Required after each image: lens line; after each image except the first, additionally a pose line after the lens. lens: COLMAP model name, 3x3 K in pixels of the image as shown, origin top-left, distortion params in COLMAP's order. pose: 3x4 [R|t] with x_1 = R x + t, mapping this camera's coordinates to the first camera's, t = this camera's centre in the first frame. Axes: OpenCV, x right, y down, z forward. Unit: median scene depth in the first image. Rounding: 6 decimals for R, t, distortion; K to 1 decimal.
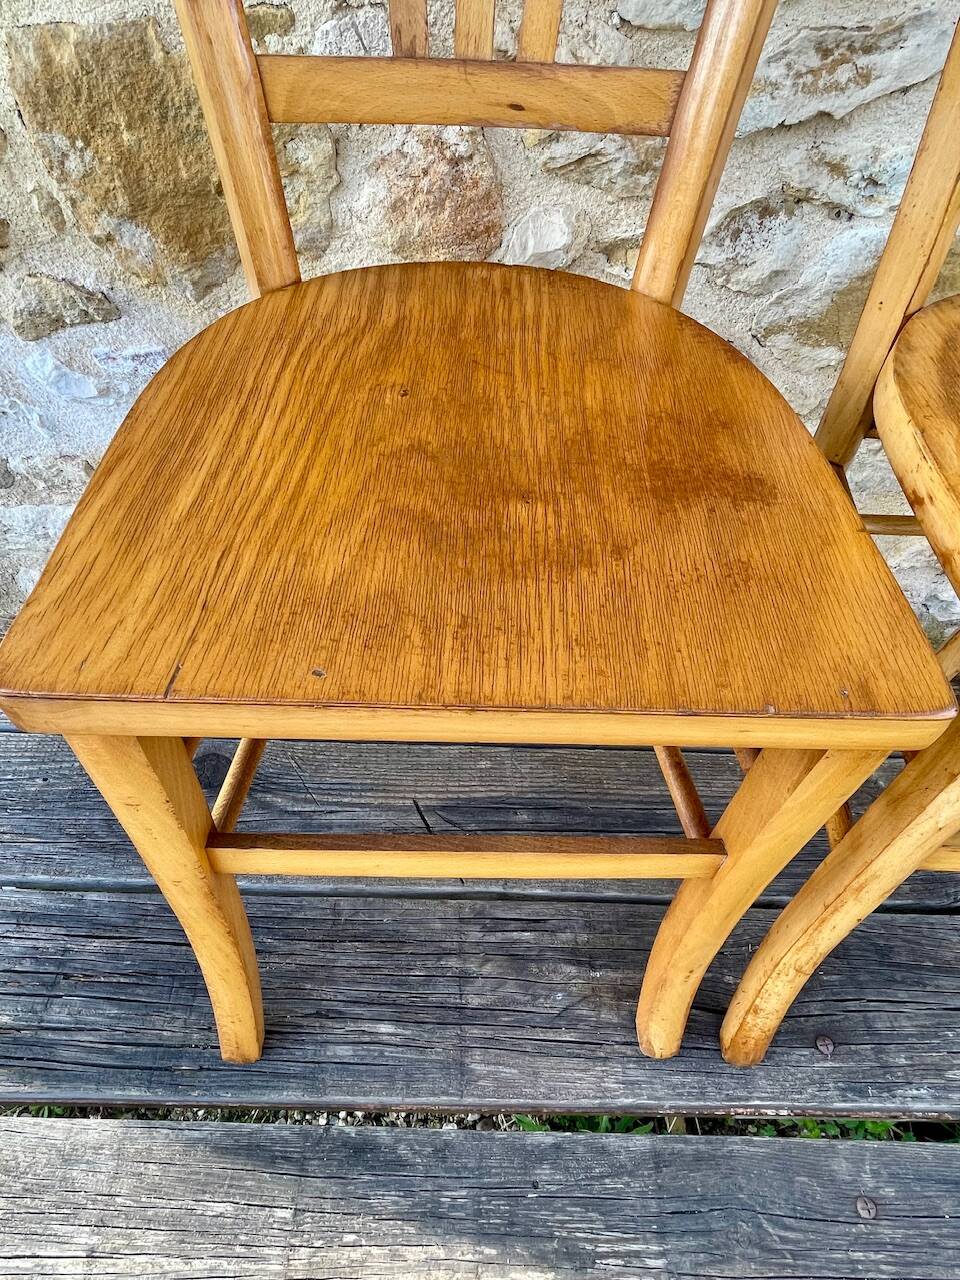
lens RADIAL K [[749.8, 0, 457.9], [0, 749.8, 644.0], [0, 0, 1]] dist [-0.022286, 0.016363]
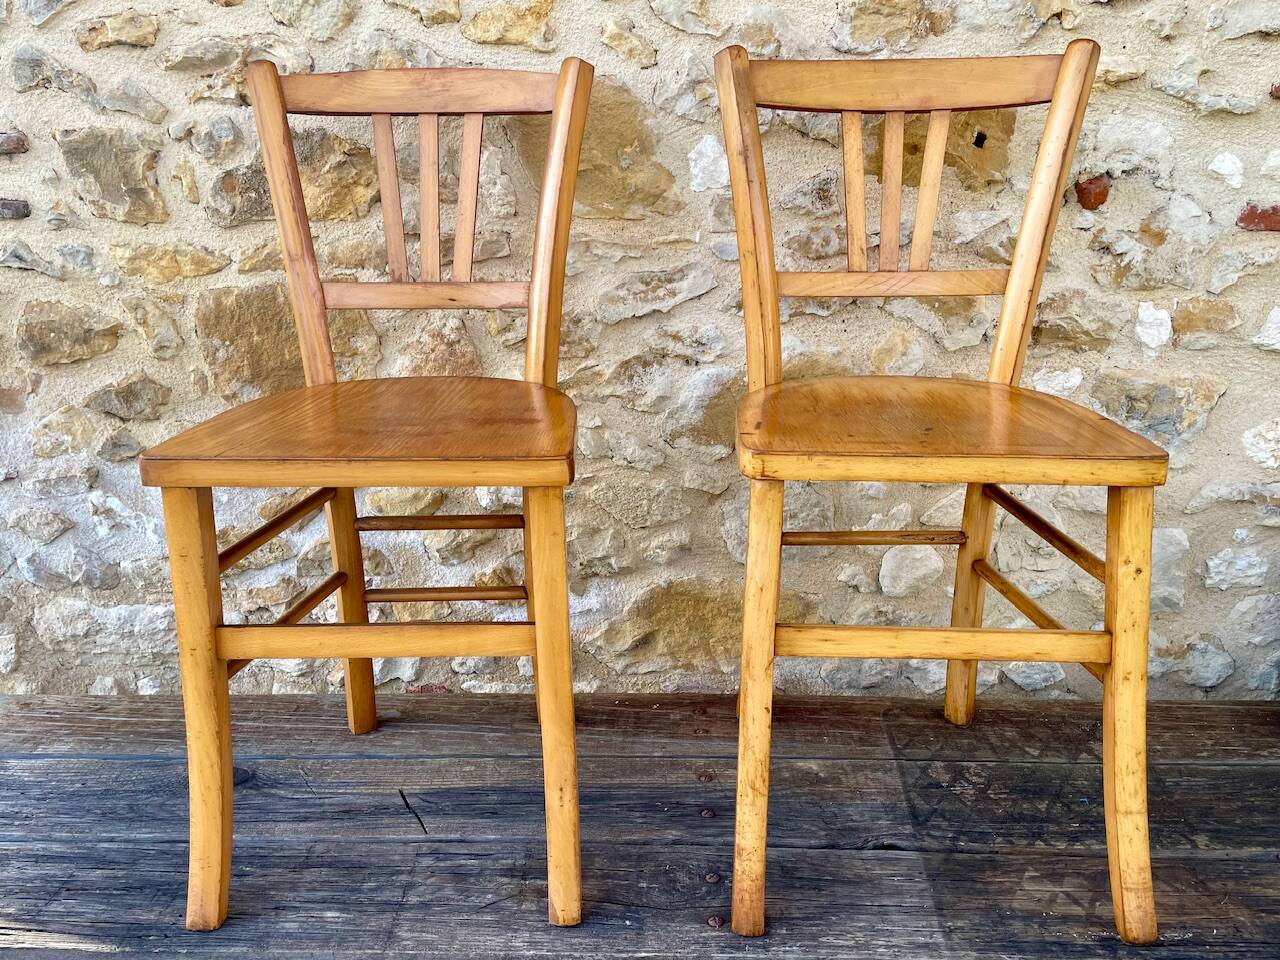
lens RADIAL K [[1034.3, 0, 642.7], [0, 1034.3, 467.9], [0, 0, 1]] dist [0.101775, -0.115092]
pose [[0.998962, -0.040208, -0.021405, 0.461018], [0.020867, 0.821659, -0.569597, 0.912227], [0.040490, 0.568559, 0.821645, -0.739732]]
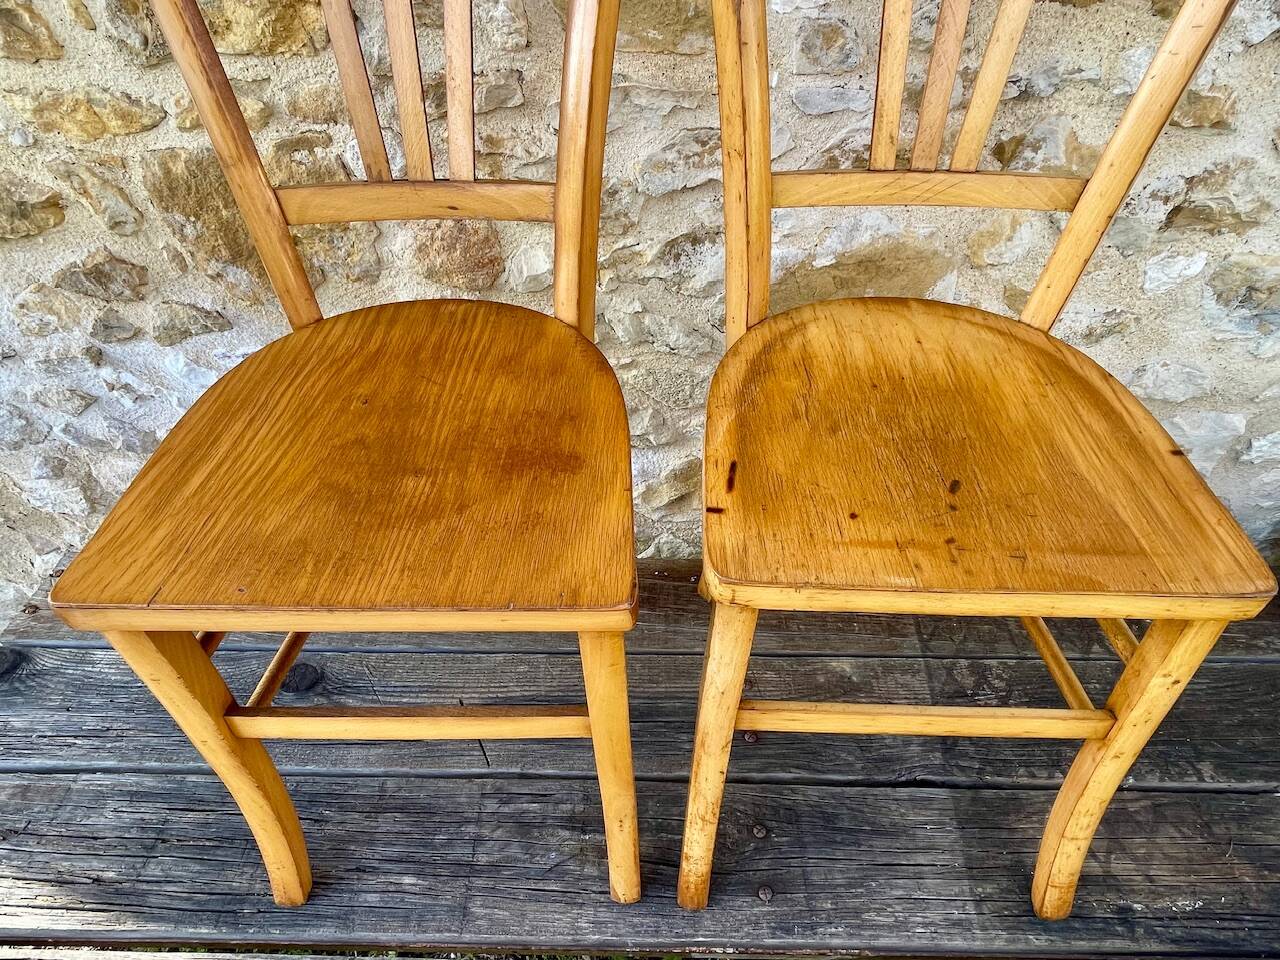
lens RADIAL K [[749.8, 0, 640.7], [0, 749.8, 491.1], [0, 0, 1]] dist [-0.022286, 0.016363]
pose [[0.999078, -0.026064, -0.034110, 0.360607], [0.022336, 0.994173, -0.105454, 0.007335], [0.036660, 0.104595, 0.993839, -0.303633]]
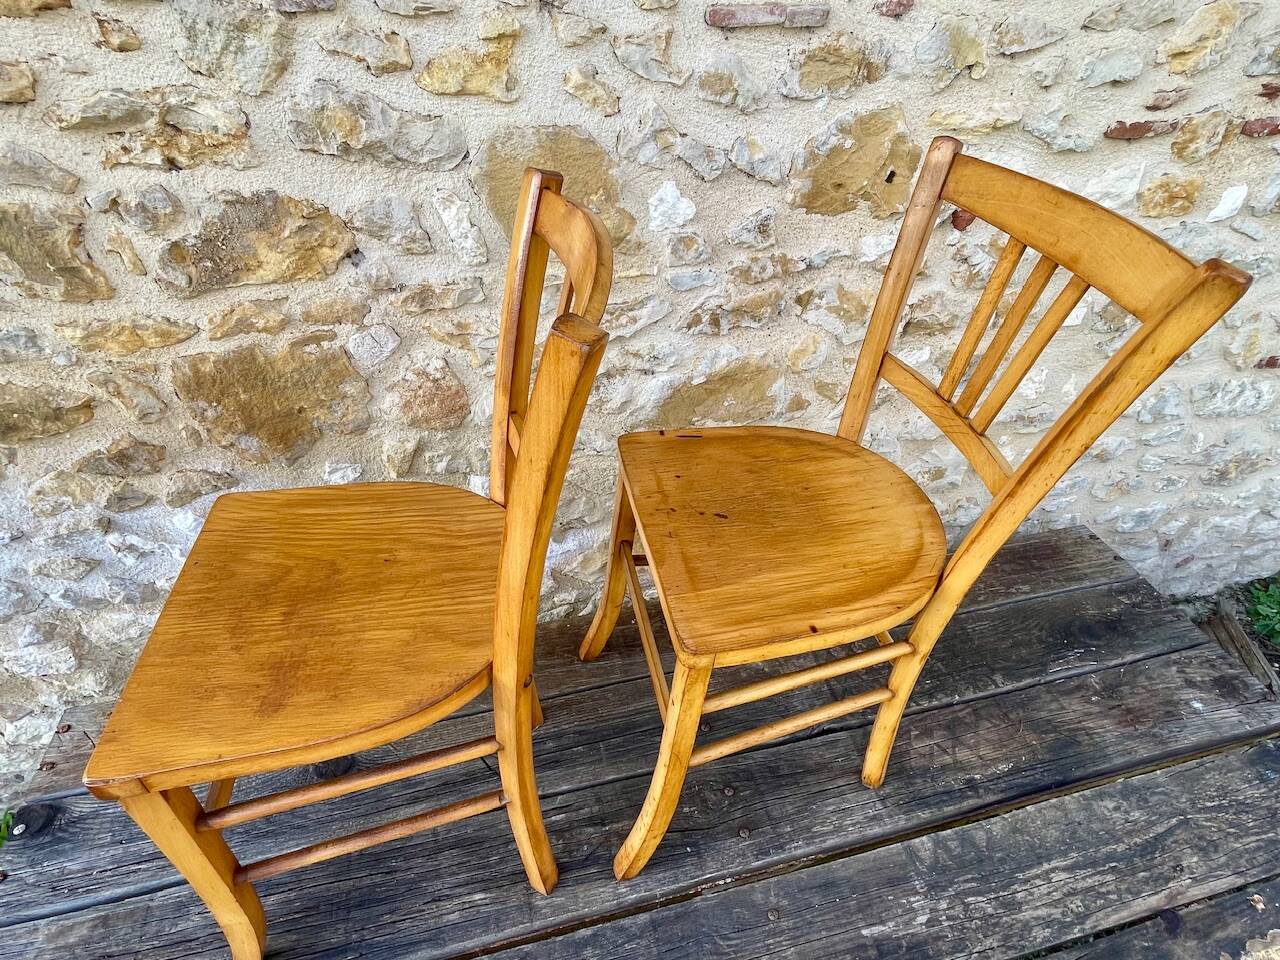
lens RADIAL K [[703.5, 0, 645.3], [0, 703.5, 486.5], [0, 0, 1]] dist [-0.014787, 0.011979]
pose [[0.964371, -0.176205, 0.197336, 0.105701], [0.211840, 0.961136, -0.177037, 0.020845], [-0.158471, 0.212532, 0.964218, -0.685370]]
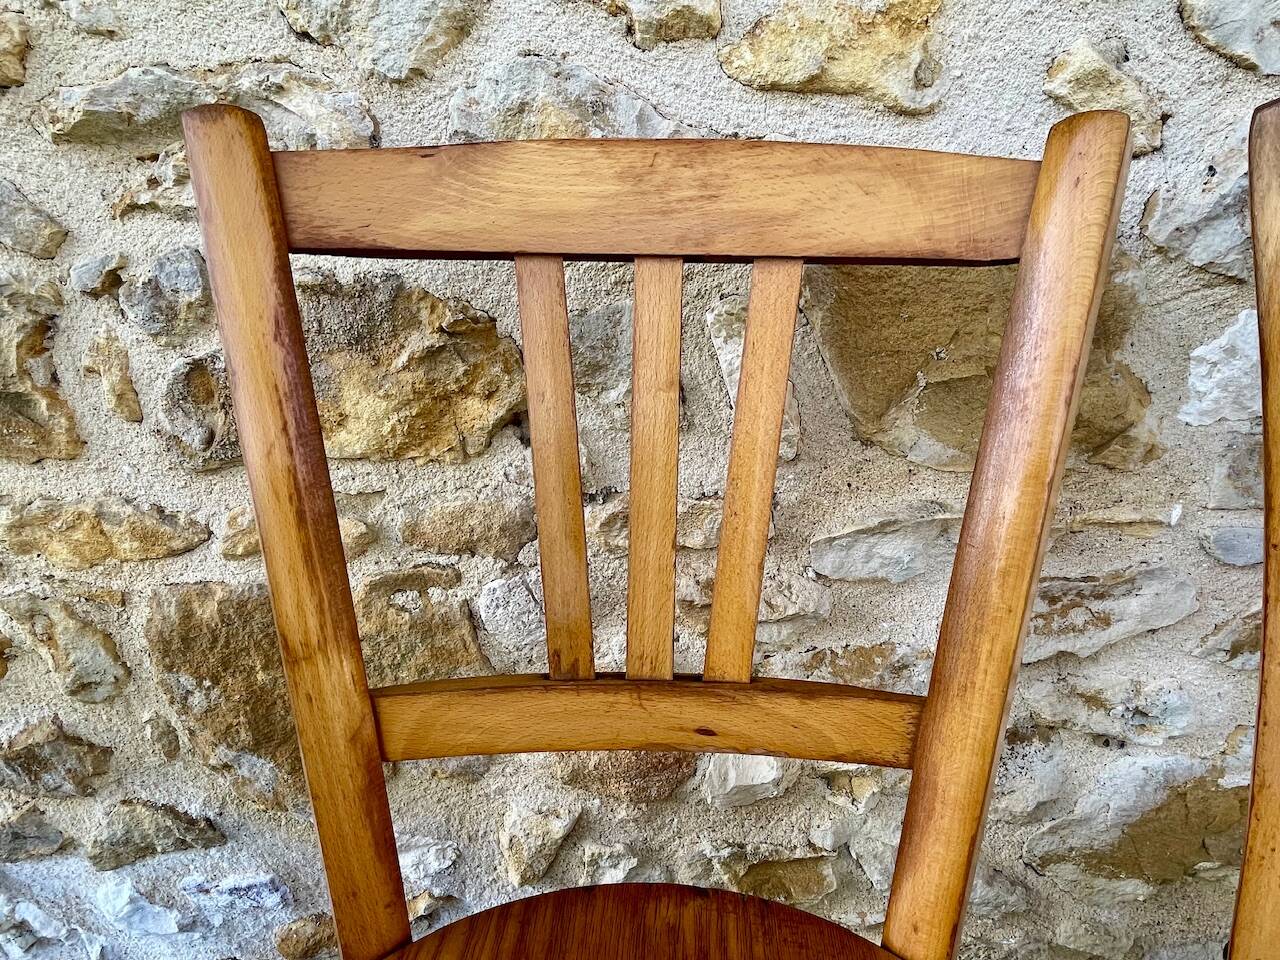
lens RADIAL K [[741.0, 0, 643.7], [0, 741.0, 488.8], [0, 0, 1]] dist [-0.007971, 0.004398]
pose [[0.999668, -0.014803, -0.021098, 0.023998], [0.000909, 0.838333, -0.545158, -0.376609], [0.025758, 0.544957, 0.838068, 0.156757]]
